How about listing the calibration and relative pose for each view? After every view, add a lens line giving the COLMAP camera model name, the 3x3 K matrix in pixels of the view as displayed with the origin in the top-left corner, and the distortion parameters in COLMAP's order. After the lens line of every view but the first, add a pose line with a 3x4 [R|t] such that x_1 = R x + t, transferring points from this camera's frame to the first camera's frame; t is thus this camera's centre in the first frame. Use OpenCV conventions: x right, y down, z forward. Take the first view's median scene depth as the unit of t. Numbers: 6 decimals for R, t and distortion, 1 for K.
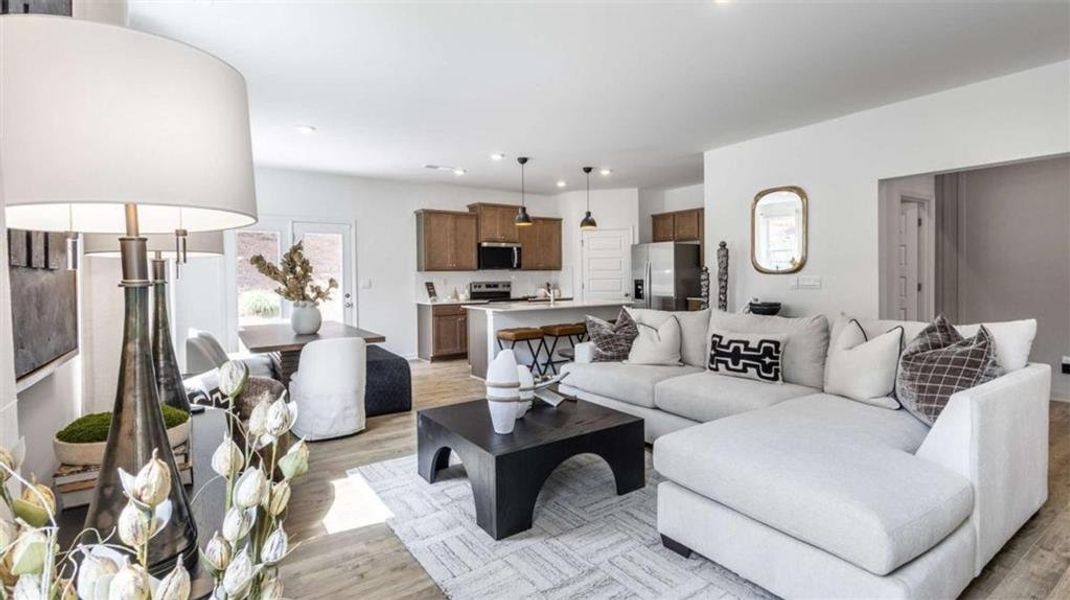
lens RADIAL K [[508.0, 0, 511.0], [0, 508.0, 300.2], [0, 0, 1]] dist [-0.001594, -0.000769]
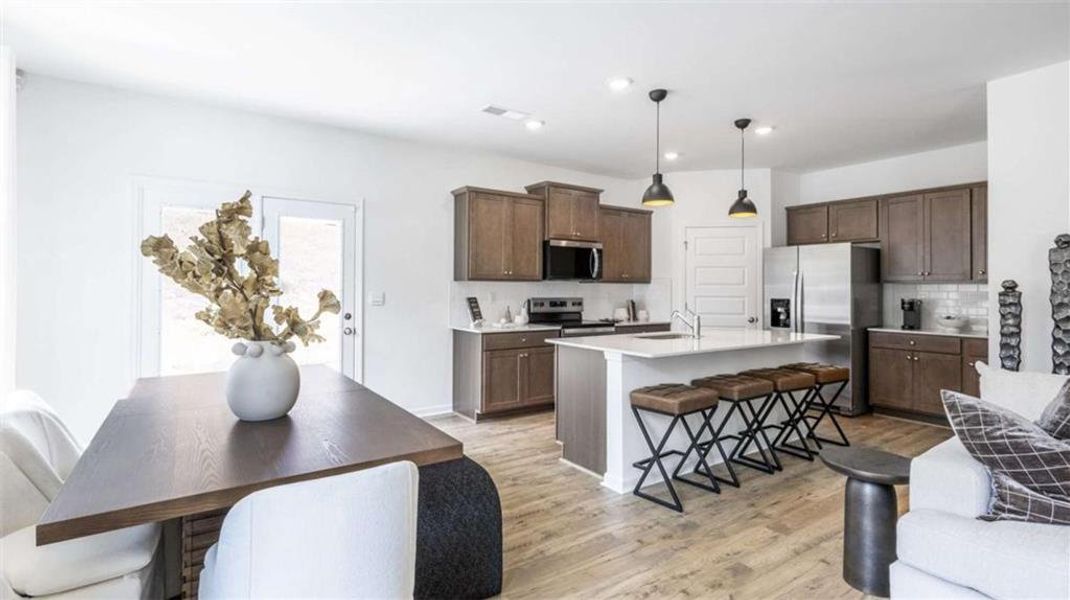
lens RADIAL K [[508.0, 0, 525.5], [0, 508.0, 300.8], [0, 0, 1]] dist [-0.001594, -0.000769]
pose [[0.998951, 0.017014, 0.042504, -0.120467], [-0.015961, 0.999560, -0.024994, -0.015678], [-0.042911, 0.024289, 0.998784, 0.336302]]
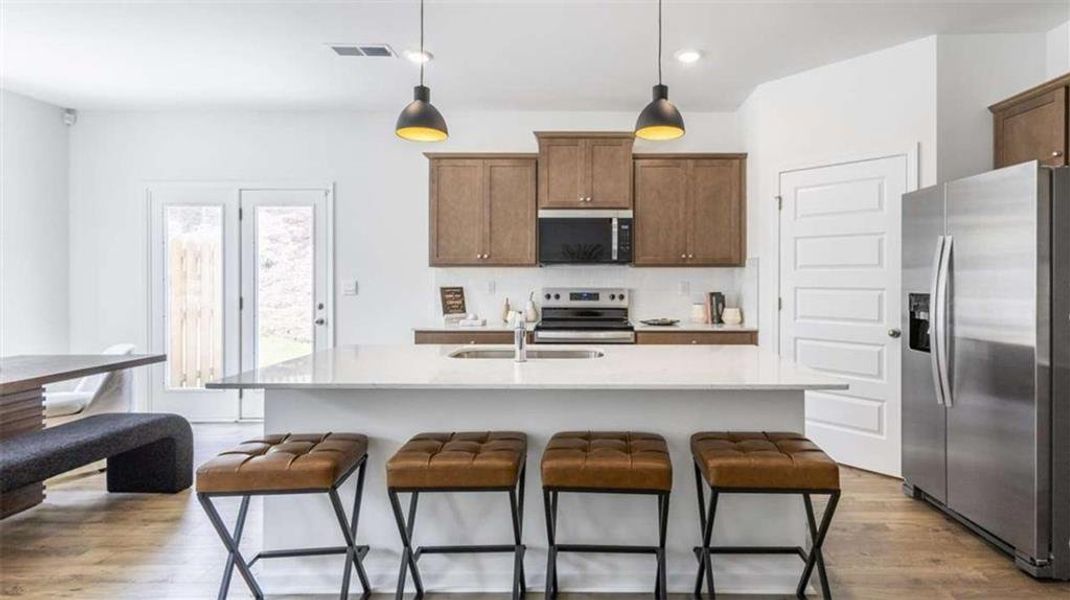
lens RADIAL K [[518.5, 0, 543.0], [0, 518.5, 289.6], [0, 0, 1]] dist [-0.000631, -0.000434]
pose [[0.843255, 0.025329, -0.536917, 0.227177], [-0.037117, 0.999249, -0.011156, -0.030386], [0.536231, 0.029336, 0.843561, 0.582121]]
